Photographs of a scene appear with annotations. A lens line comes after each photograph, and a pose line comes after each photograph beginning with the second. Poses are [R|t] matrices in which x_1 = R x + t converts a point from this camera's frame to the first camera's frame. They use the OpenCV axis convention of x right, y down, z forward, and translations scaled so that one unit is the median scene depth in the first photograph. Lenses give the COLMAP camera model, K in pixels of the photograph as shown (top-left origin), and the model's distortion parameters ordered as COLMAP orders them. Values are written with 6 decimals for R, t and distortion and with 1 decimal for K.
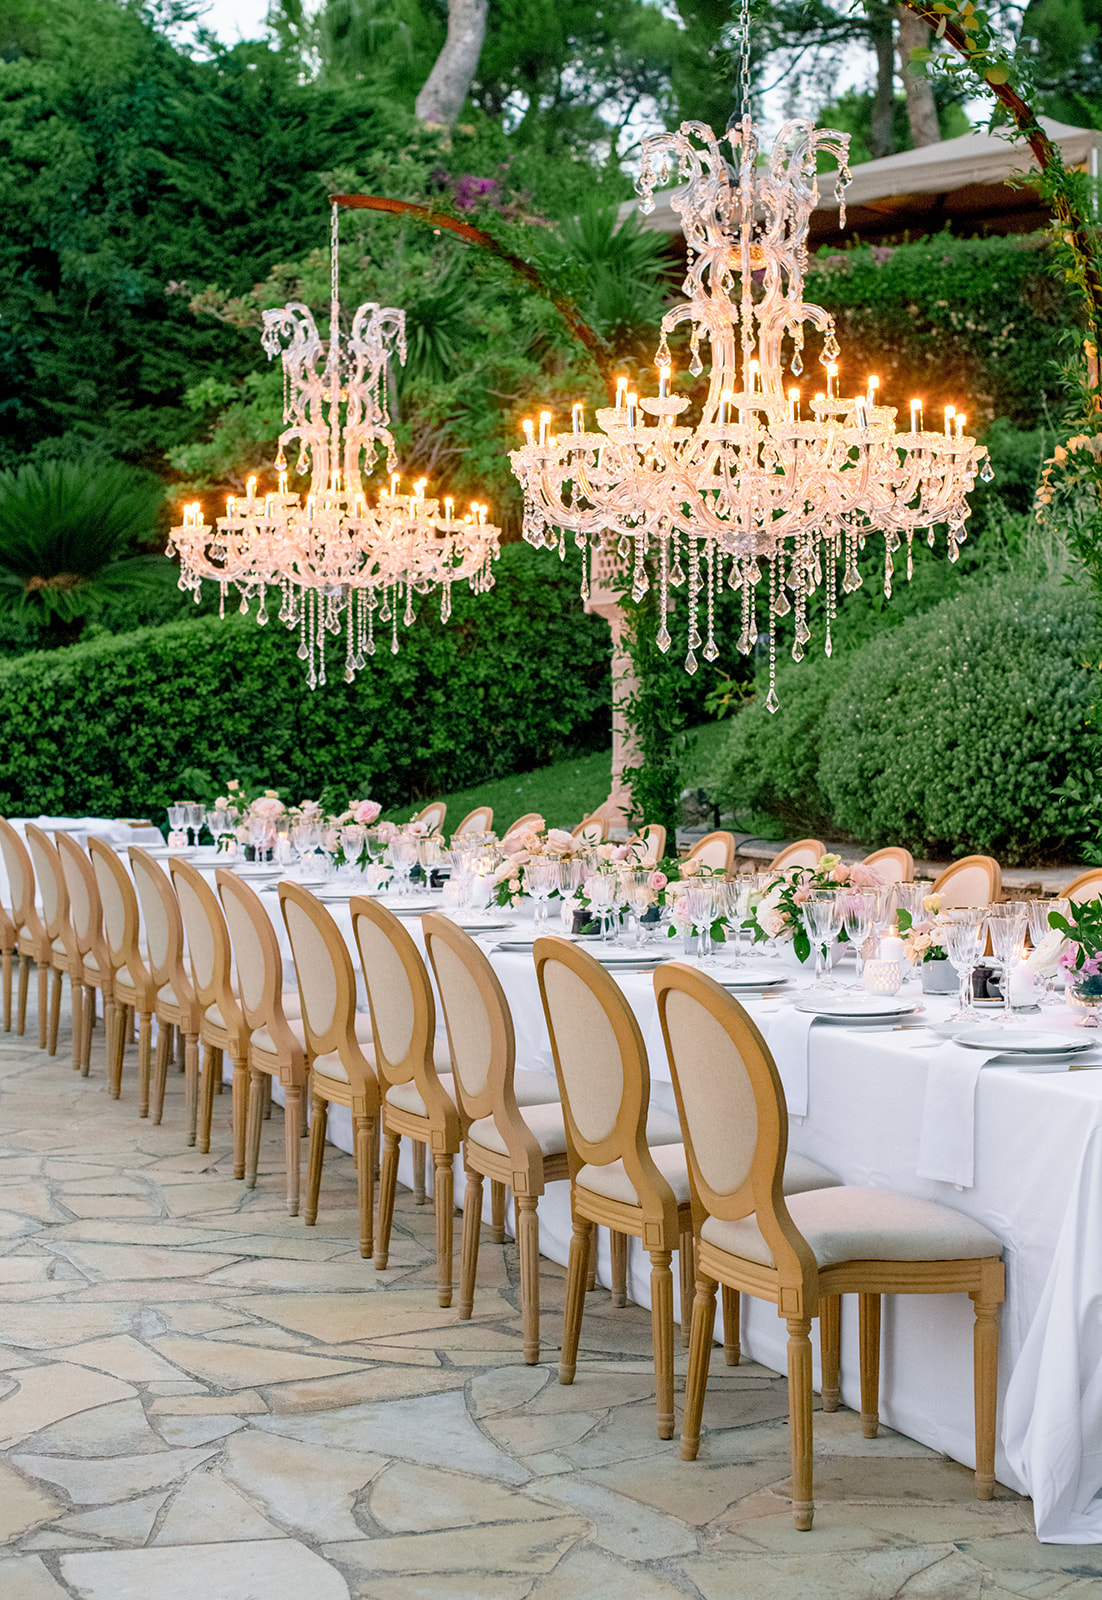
lens RADIAL K [[2441.0, 0, 551.0], [0, 2441.0, 800.0], [0, 0, 1]] dist [-0.085825, 0.025051]
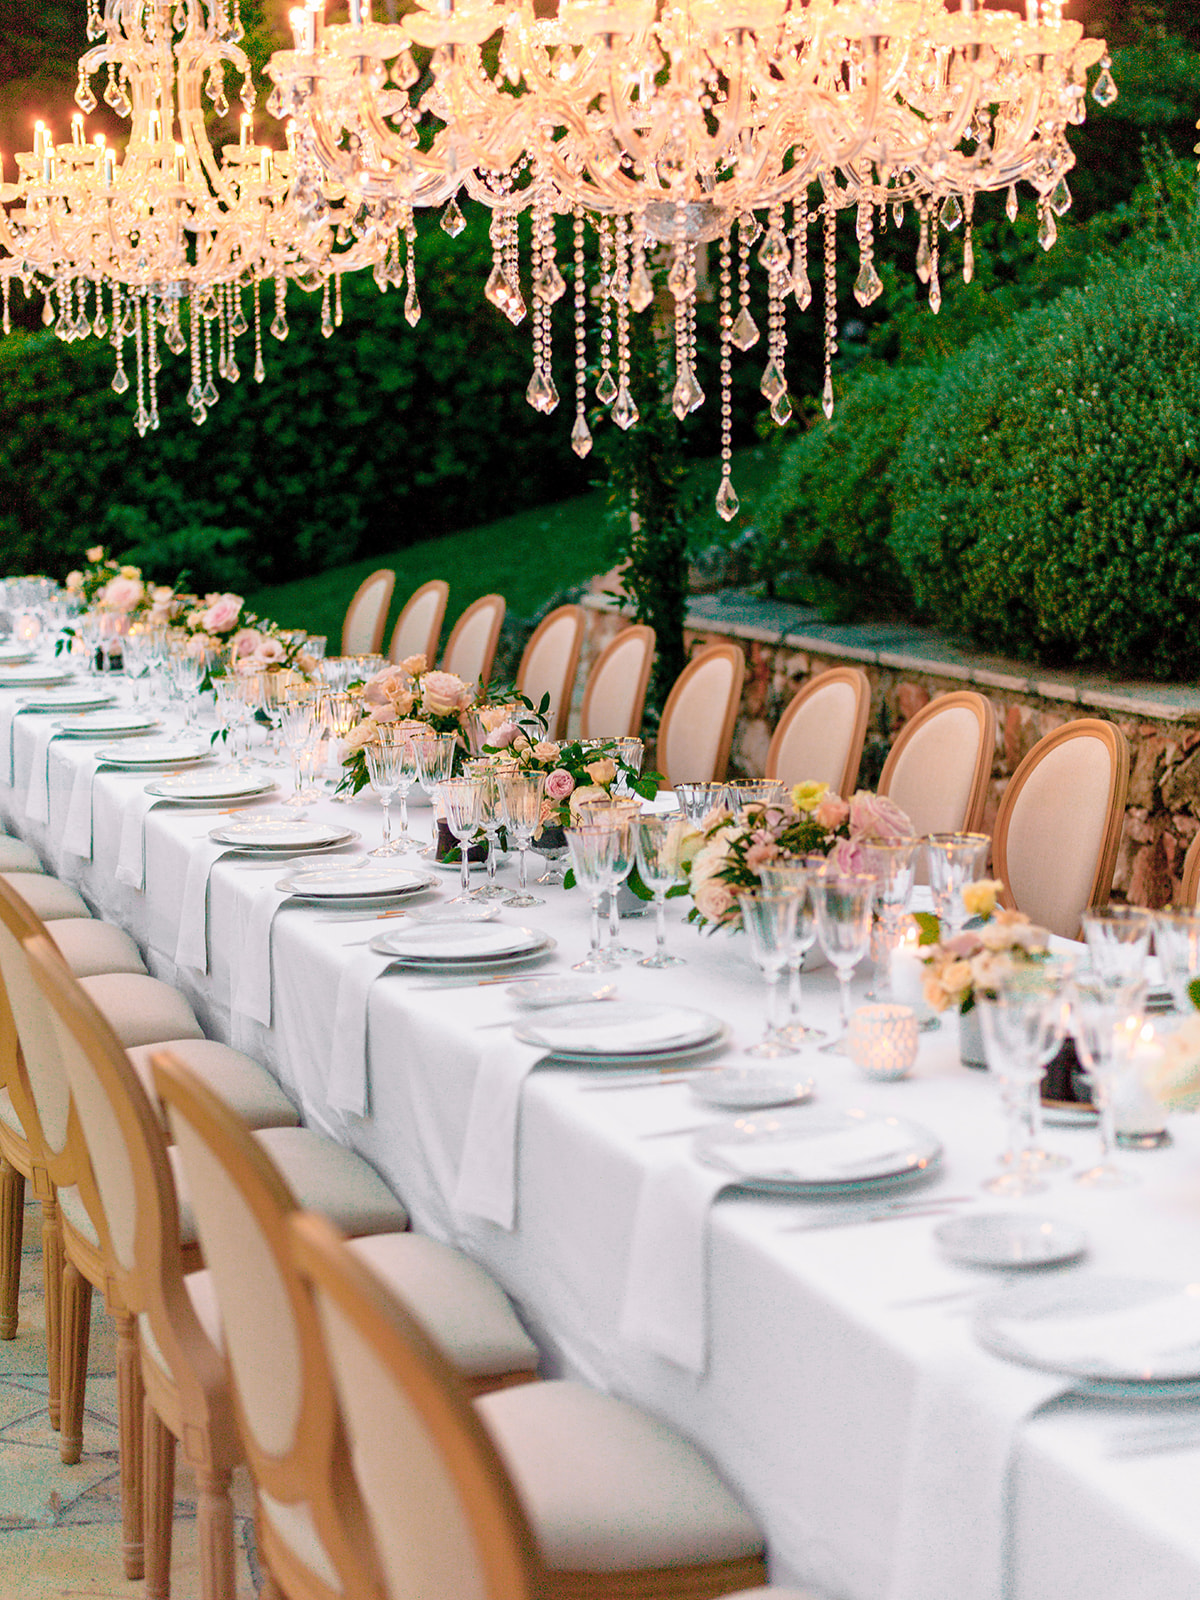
lens RADIAL K [[2603.6, 0, 600.0], [0, 2603.6, 800.0], [0, 0, 1]] dist [-0.022527, 0.051048]
pose [[0.999370, -0.005890, -0.035010, 0.056090], [0.010120, 0.992491, 0.121901, -0.030933], [0.034029, -0.122178, 0.991925, 0.256996]]
